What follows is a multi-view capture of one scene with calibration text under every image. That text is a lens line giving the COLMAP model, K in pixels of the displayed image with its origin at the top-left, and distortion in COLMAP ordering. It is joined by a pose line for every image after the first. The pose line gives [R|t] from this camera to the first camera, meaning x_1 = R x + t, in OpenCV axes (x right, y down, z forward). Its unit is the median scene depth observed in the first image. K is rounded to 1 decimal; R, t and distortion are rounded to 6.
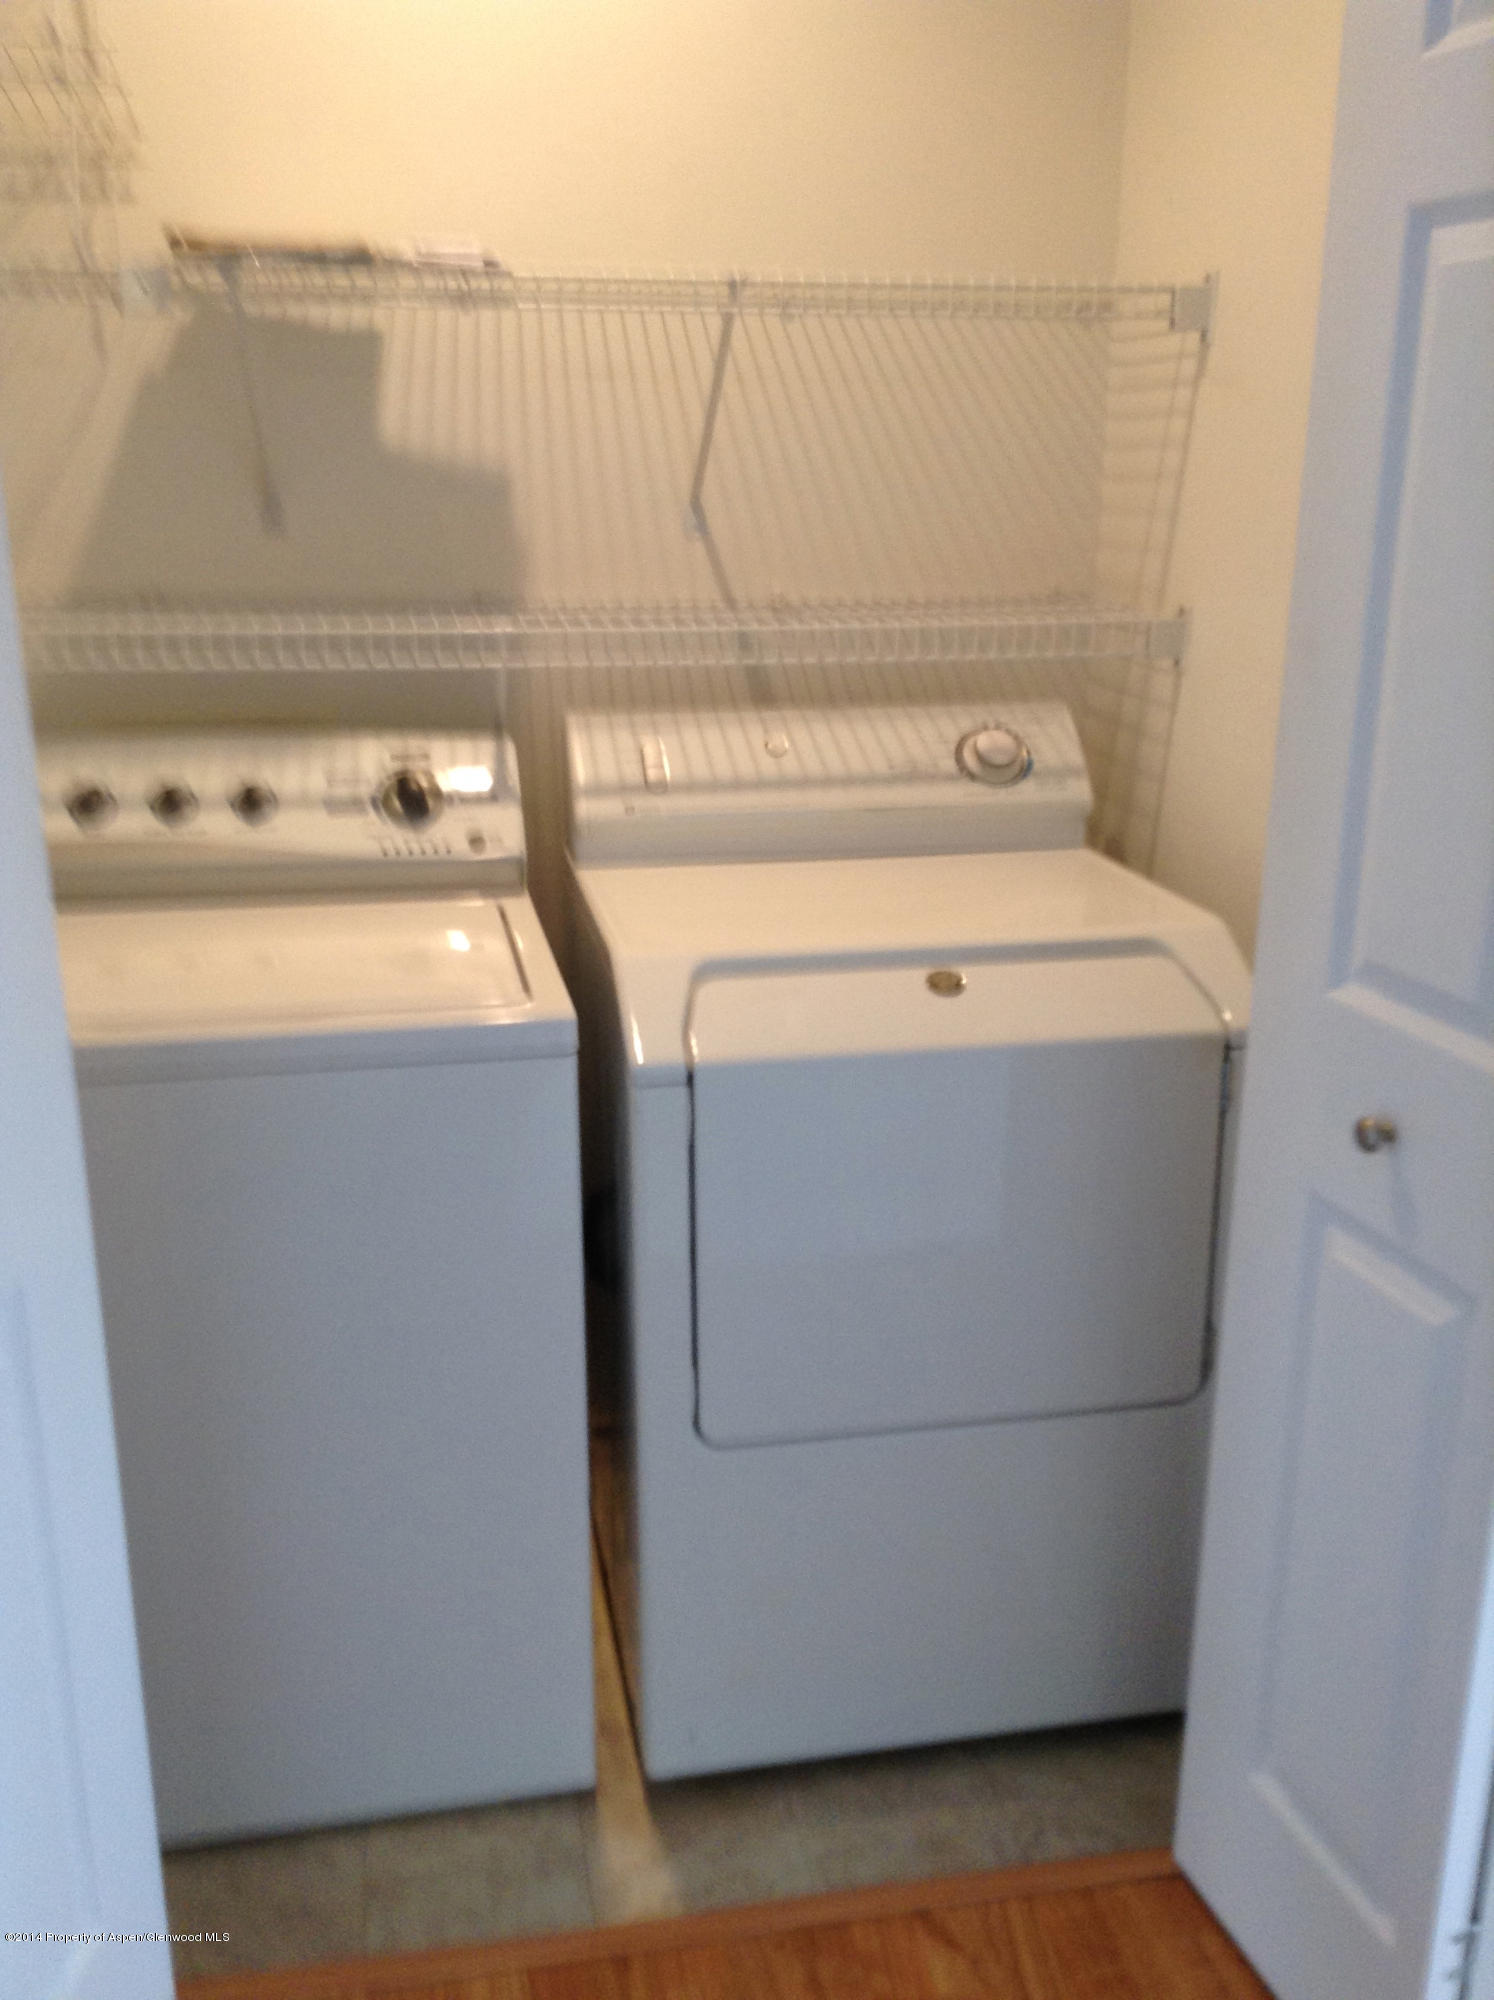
lens RADIAL K [[1822.7, 0, 746.2], [0, 1822.7, 944.9], [0, 0, 1]] dist [0.180700, -0.311608]
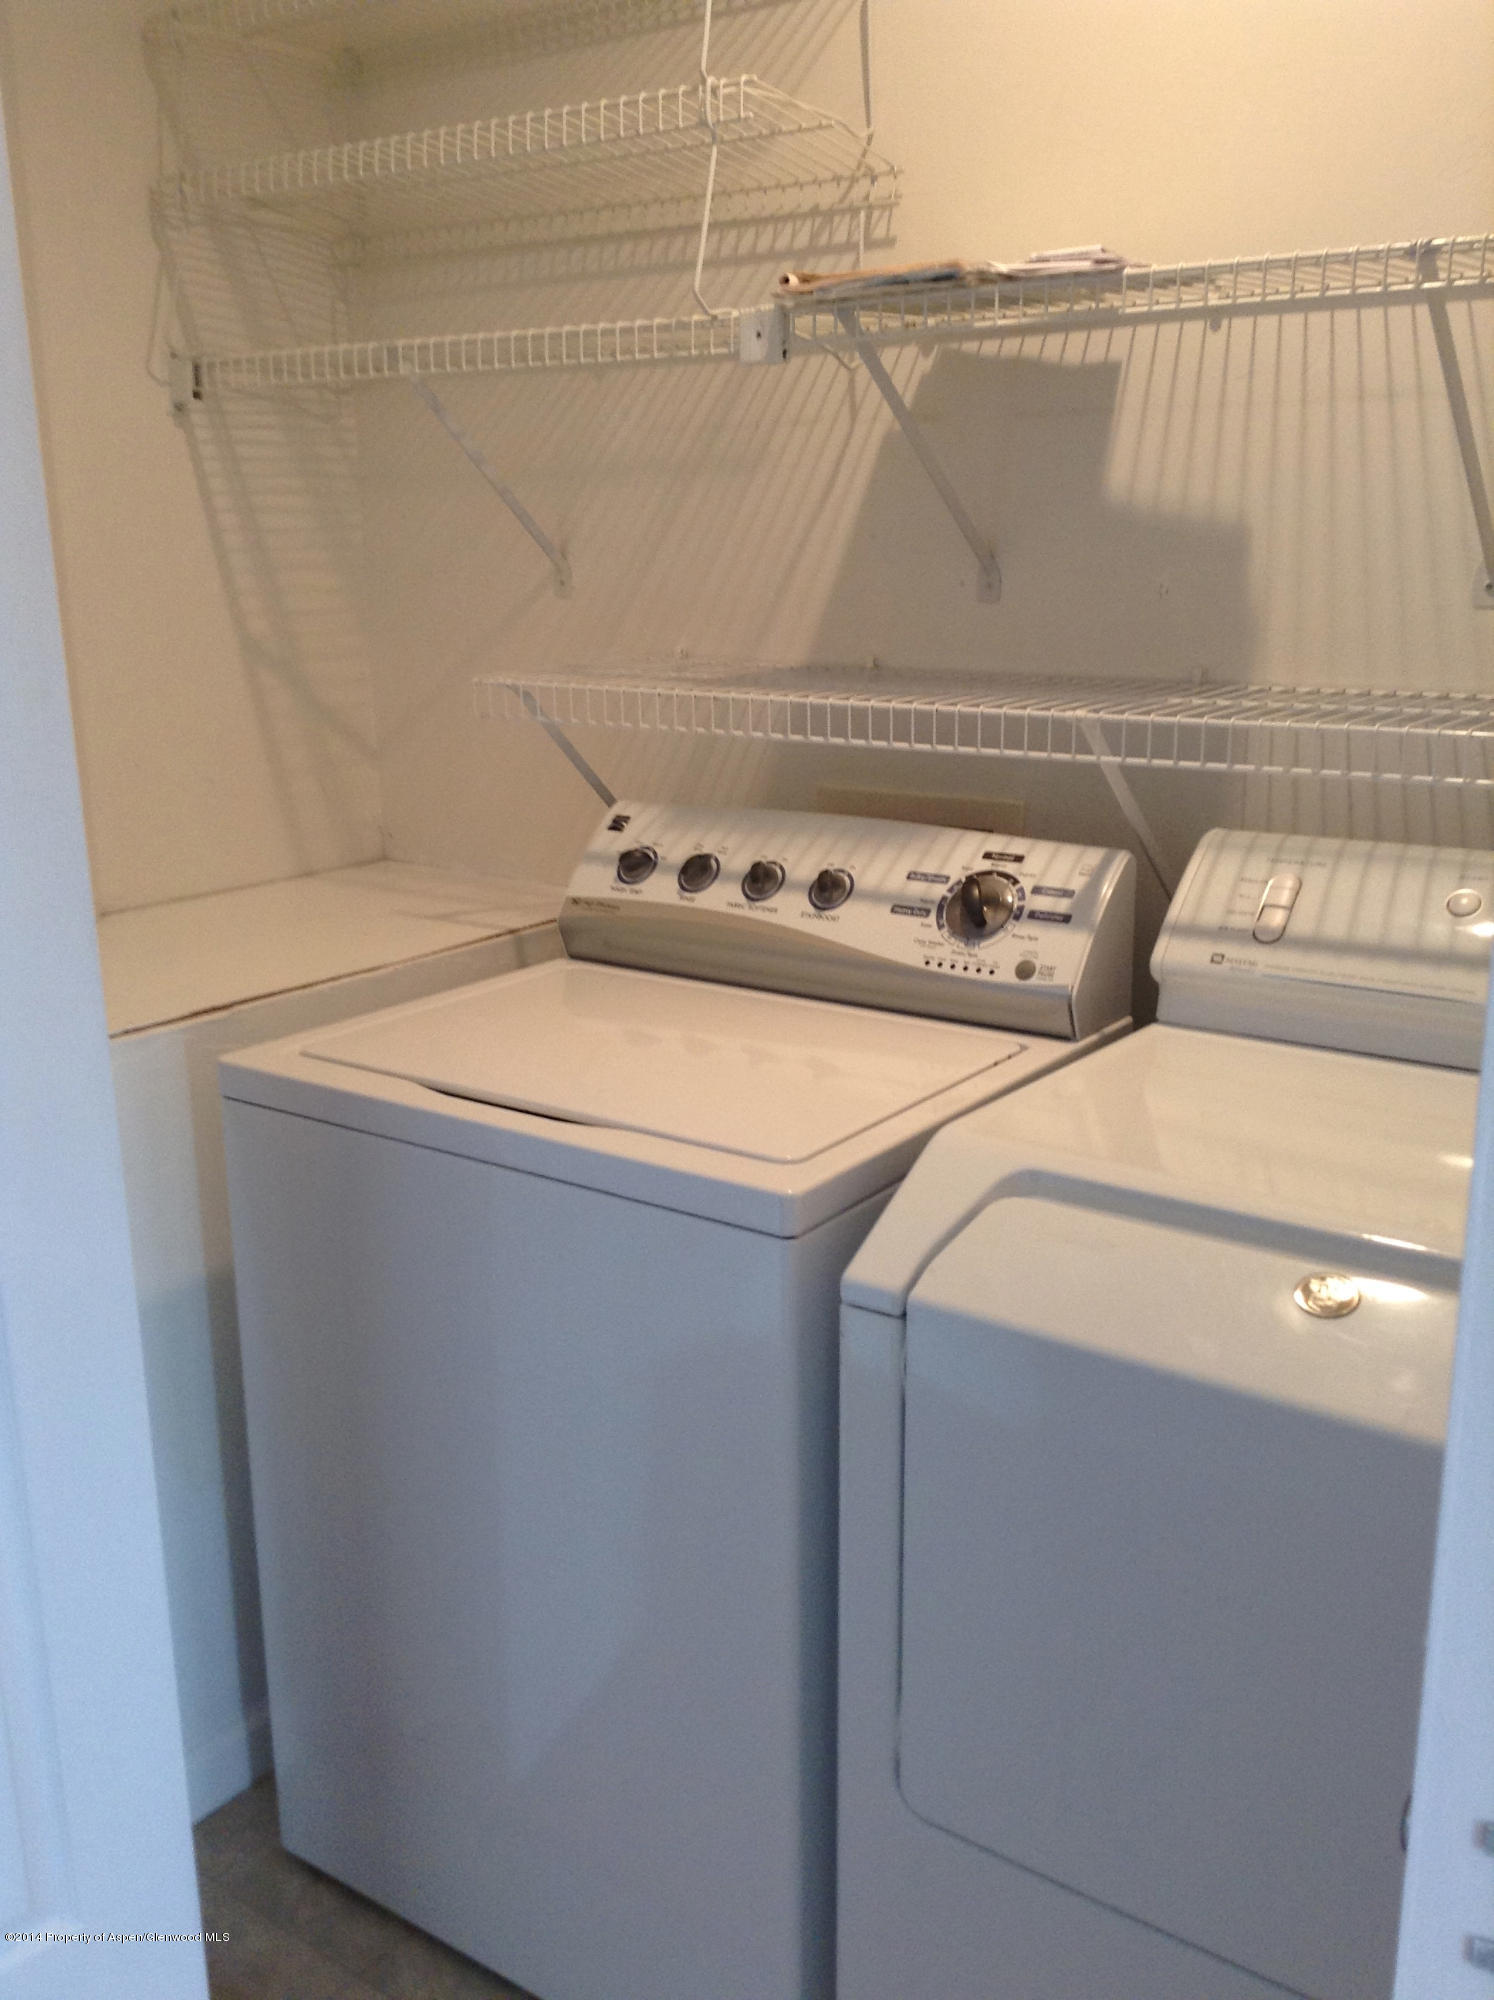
lens RADIAL K [[1808.4, 0, 747.0], [0, 1808.4, 1000.0], [0, 0, 1]] dist [0.152442, -0.216906]
pose [[0.706555, 0.167369, -0.687581, 0.314534], [-0.188193, 0.981081, 0.045426, -0.054490], [0.682176, 0.097302, 0.724685, 0.315118]]
